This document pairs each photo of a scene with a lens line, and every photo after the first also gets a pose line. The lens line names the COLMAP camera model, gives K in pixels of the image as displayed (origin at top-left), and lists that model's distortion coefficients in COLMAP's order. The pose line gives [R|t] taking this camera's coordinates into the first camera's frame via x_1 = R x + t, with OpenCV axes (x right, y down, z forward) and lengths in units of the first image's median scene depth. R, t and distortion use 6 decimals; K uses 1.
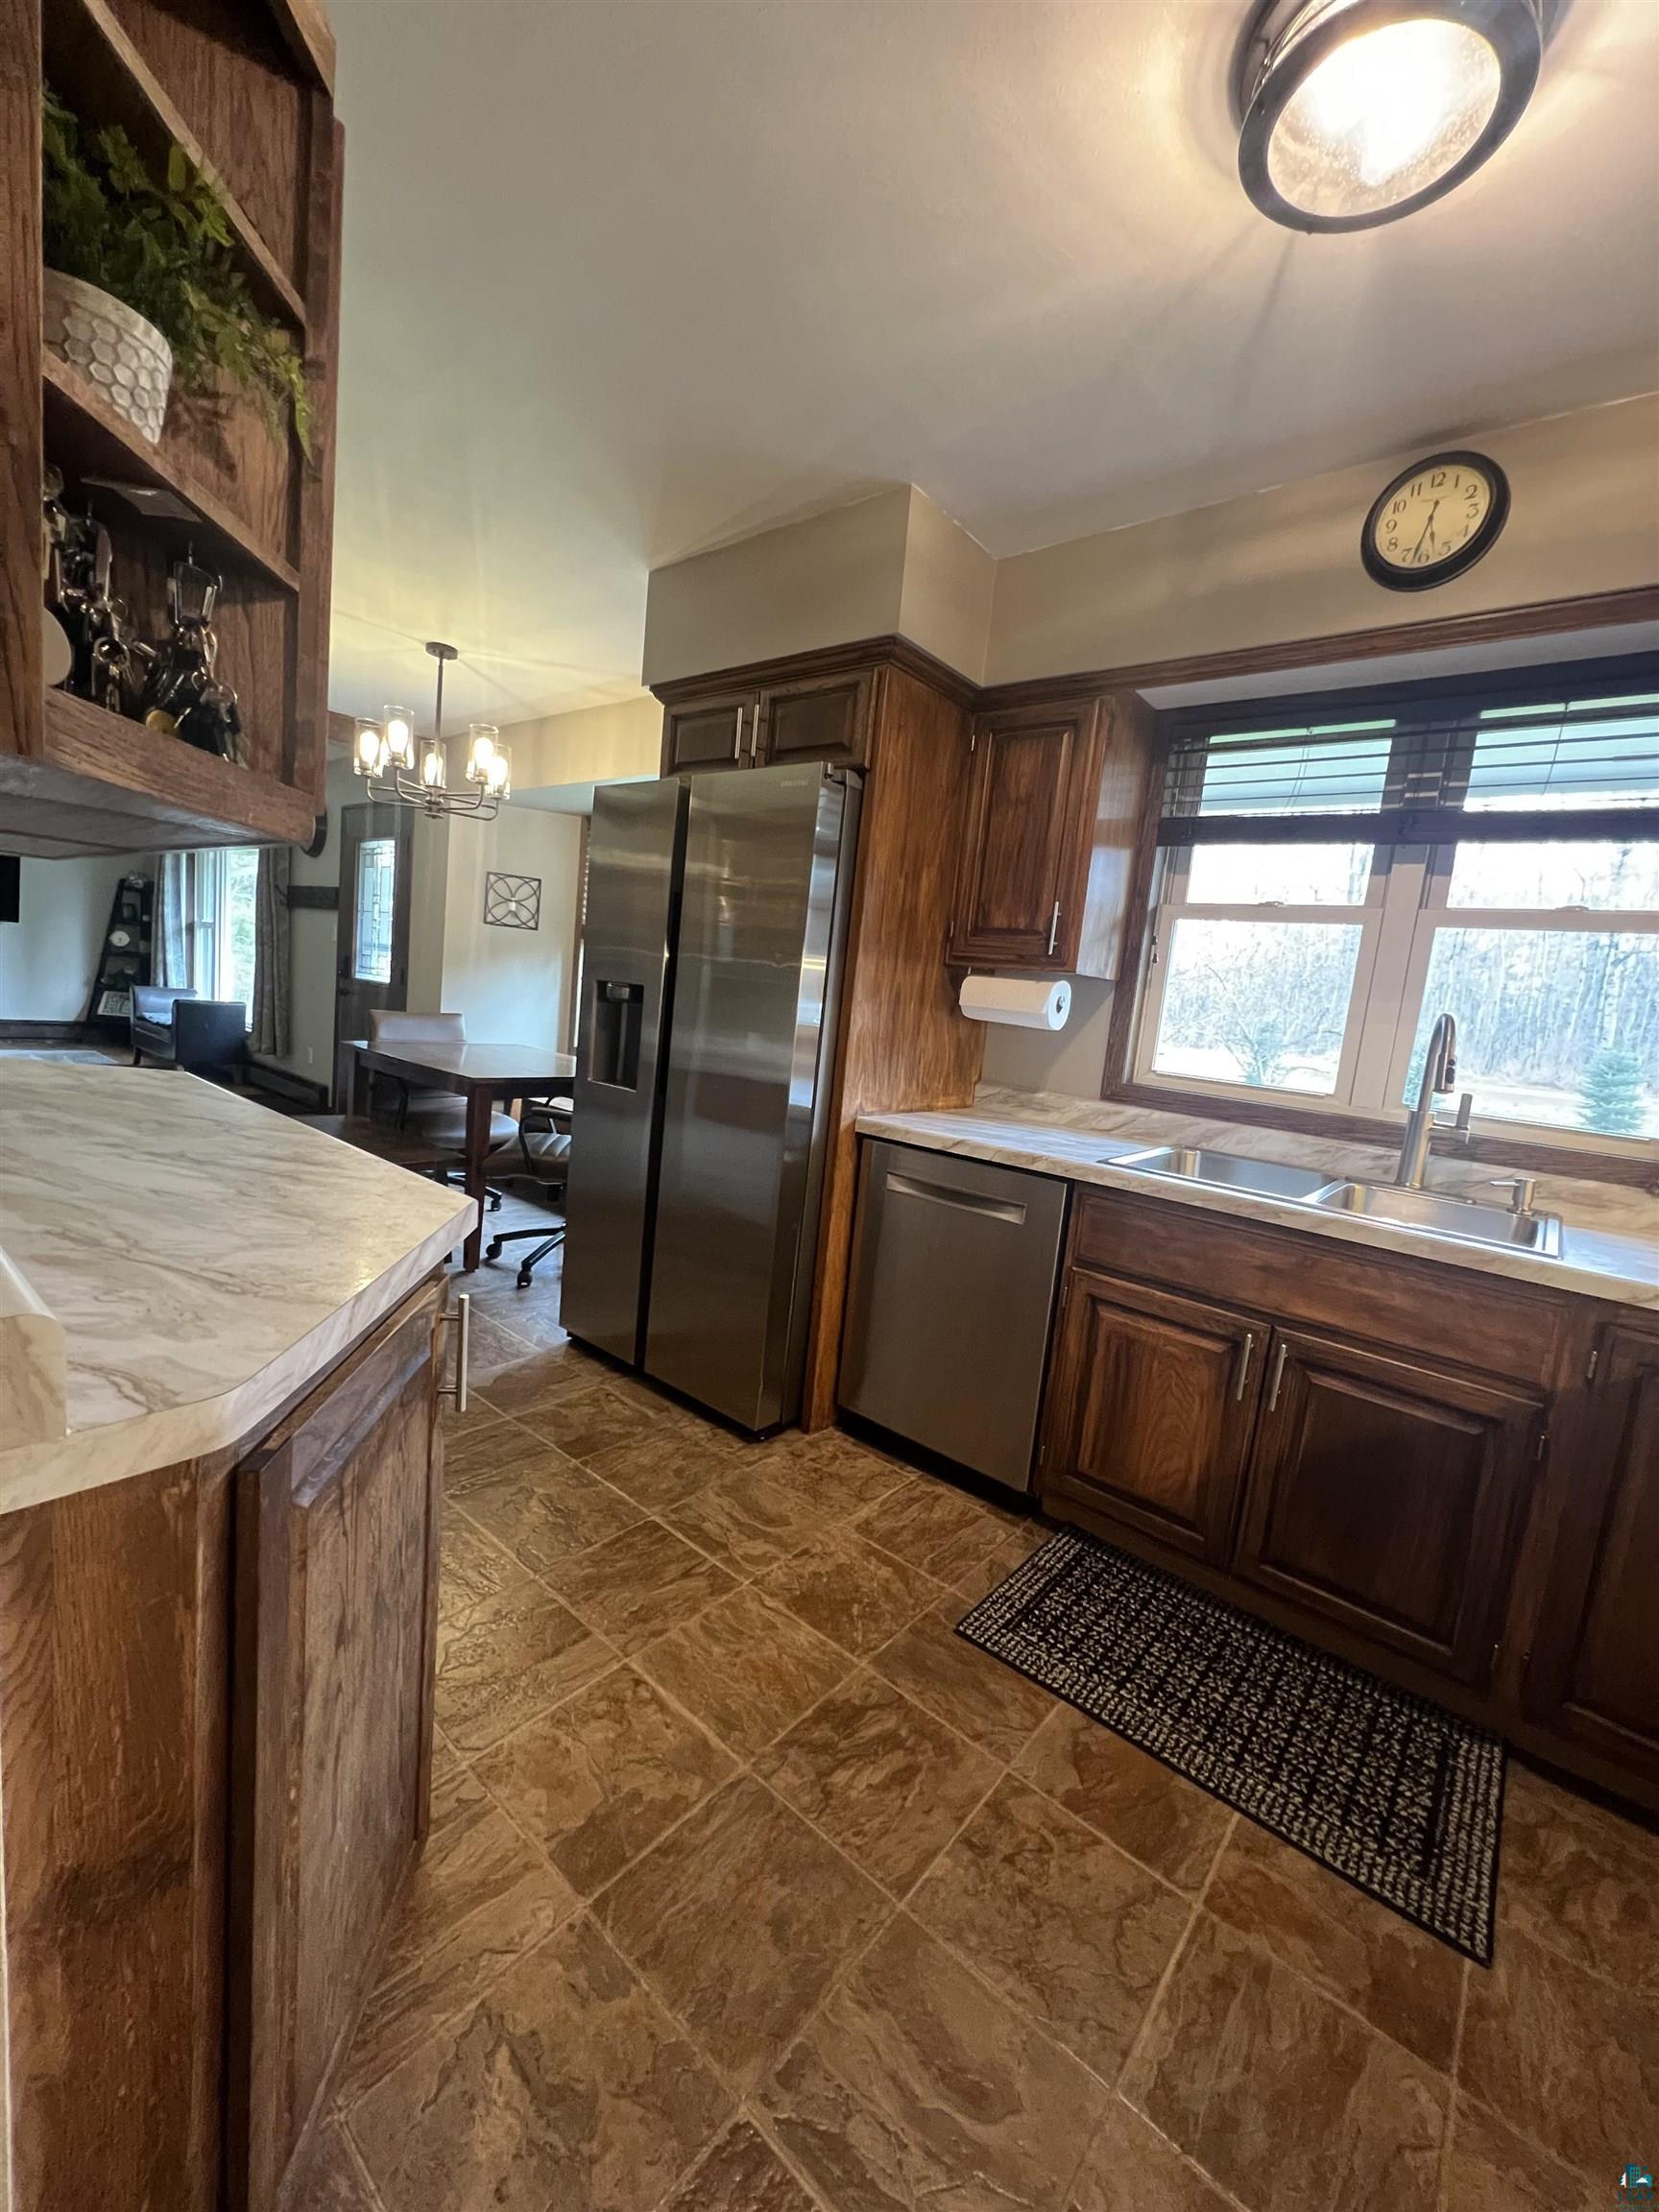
lens RADIAL K [[883.4, 0, 833.8], [0, 883.4, 1101.3], [0, 0, 1]] dist [-0.000775, -0.001148]
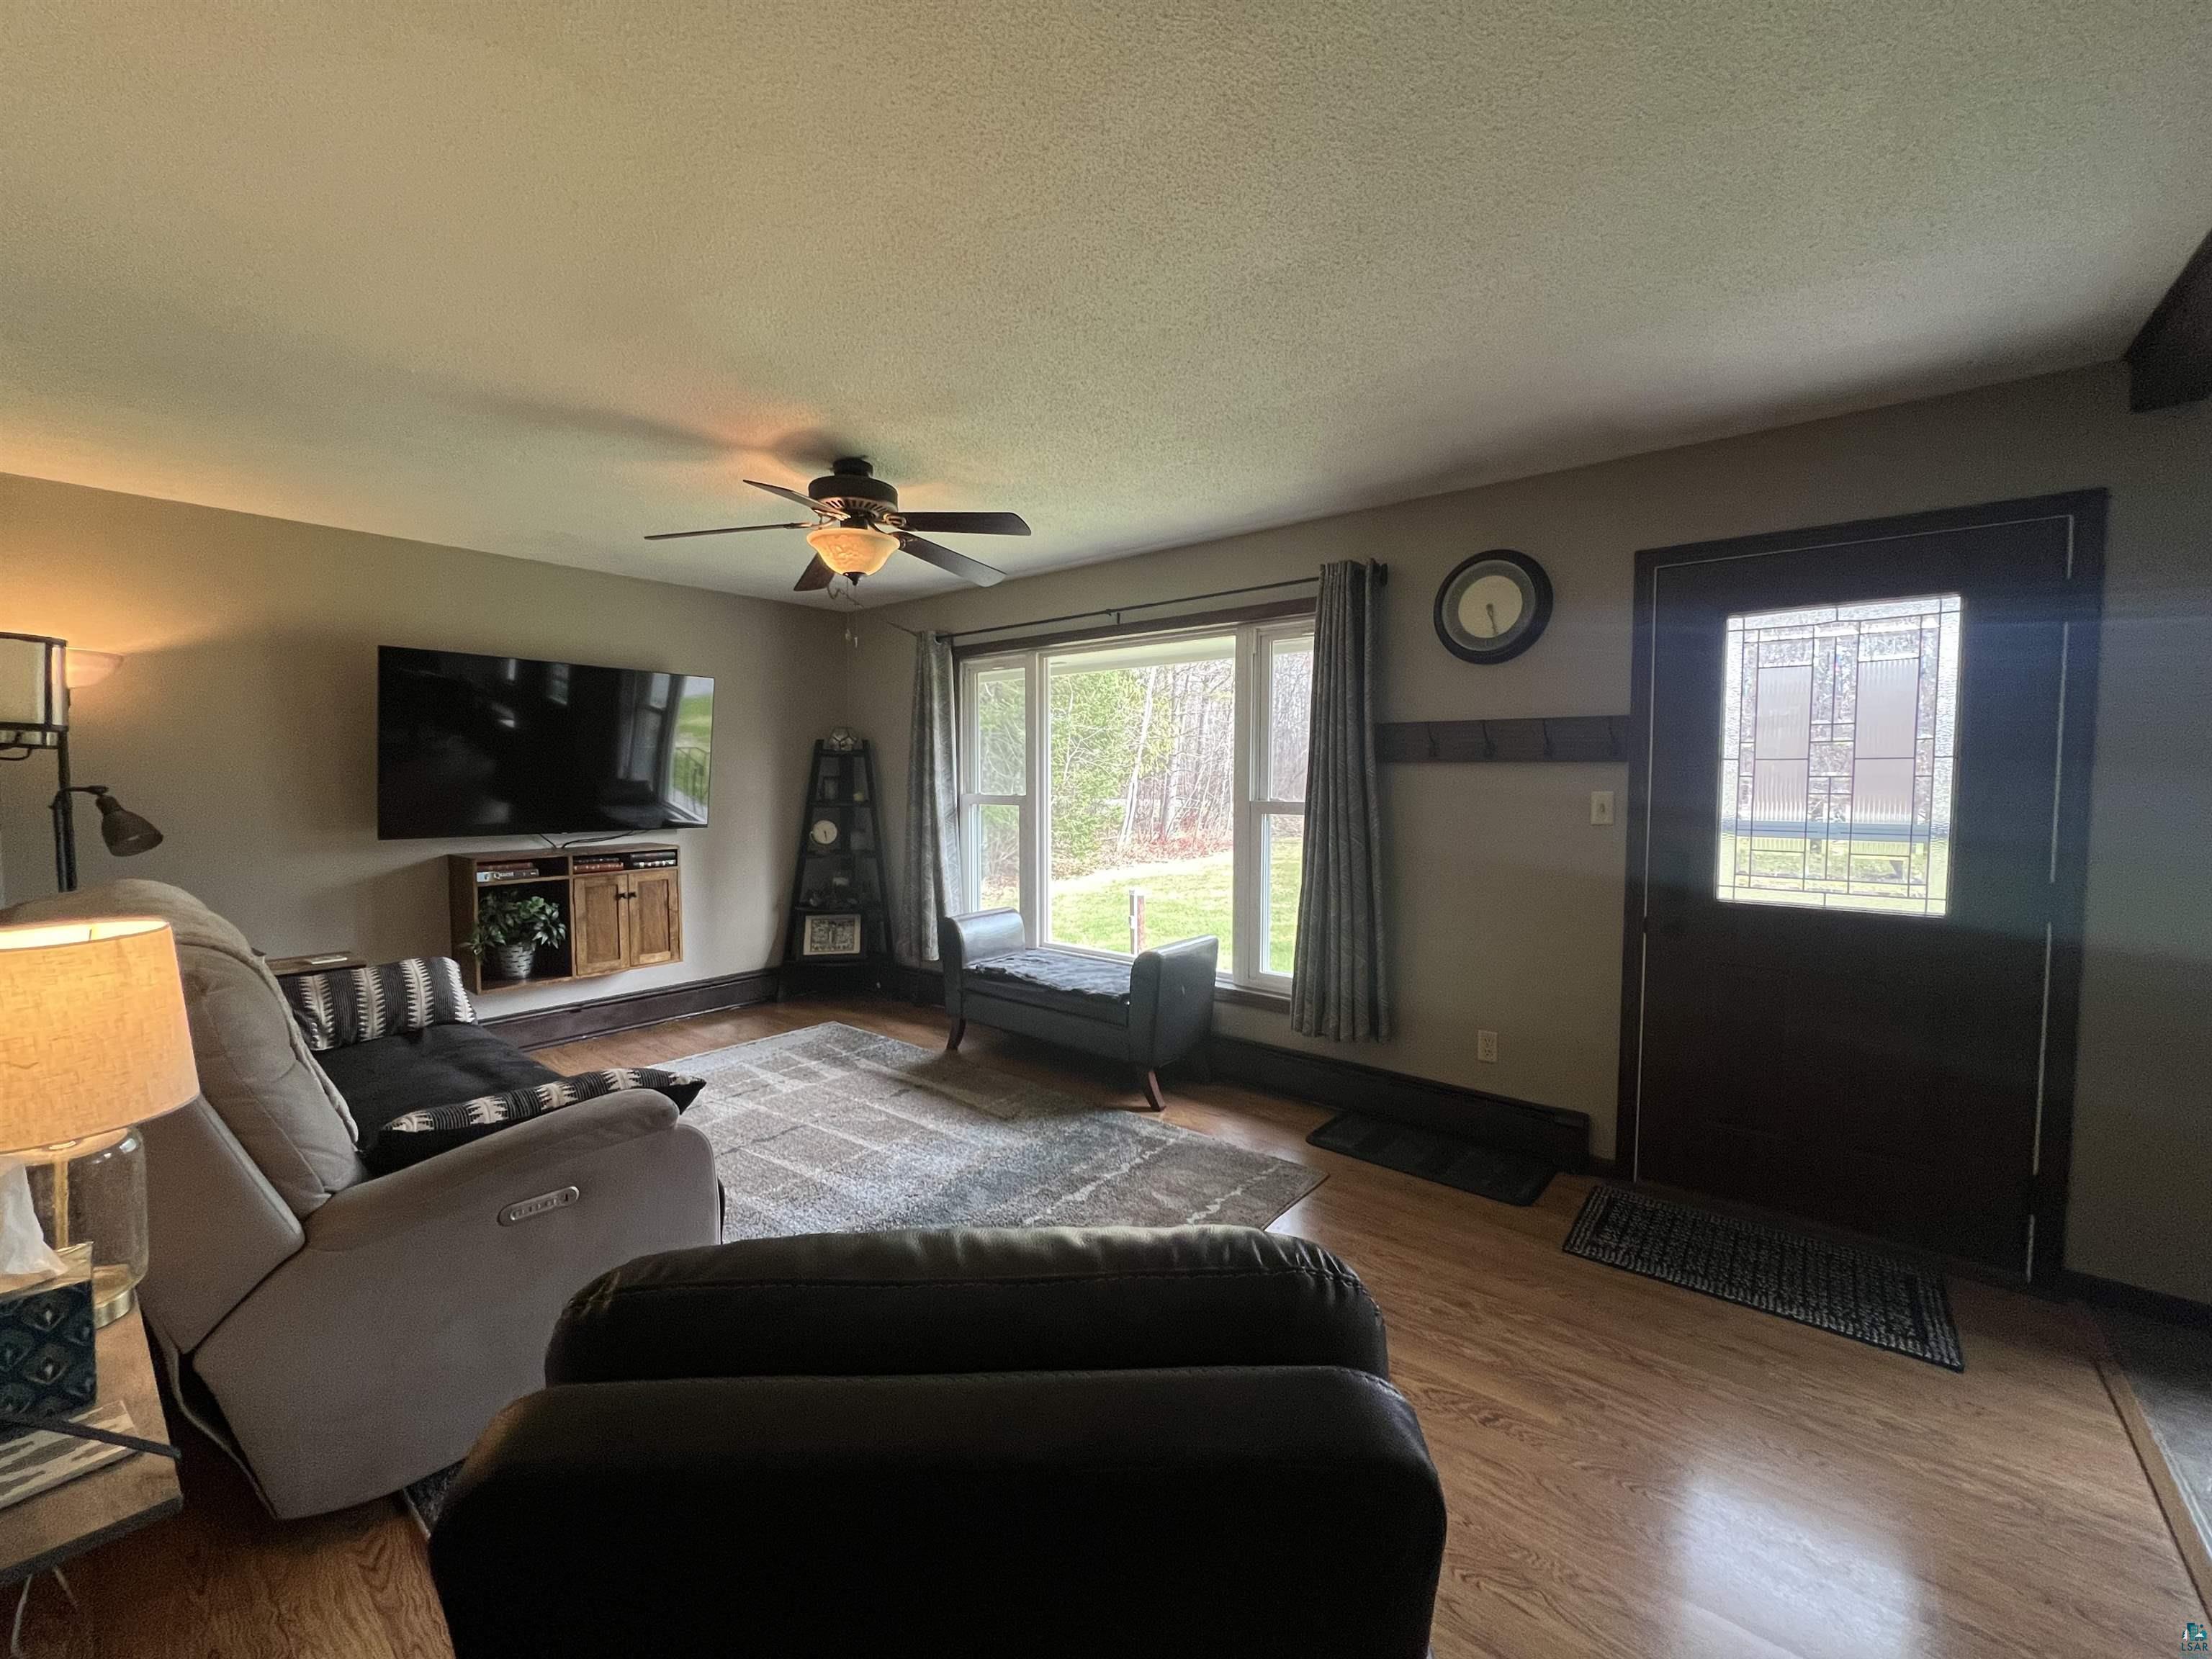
lens RADIAL K [[883.4, 0, 1112.0], [0, 883.4, 820.8], [0, 0, 1]] dist [-0.000775, -0.001148]
pose [[0.994384, -0.105754, 0.003959, -2.622088], [0.105785, 0.992220, -0.065640, -0.558629], [0.003013, 0.065690, 0.997836, 1.563287]]
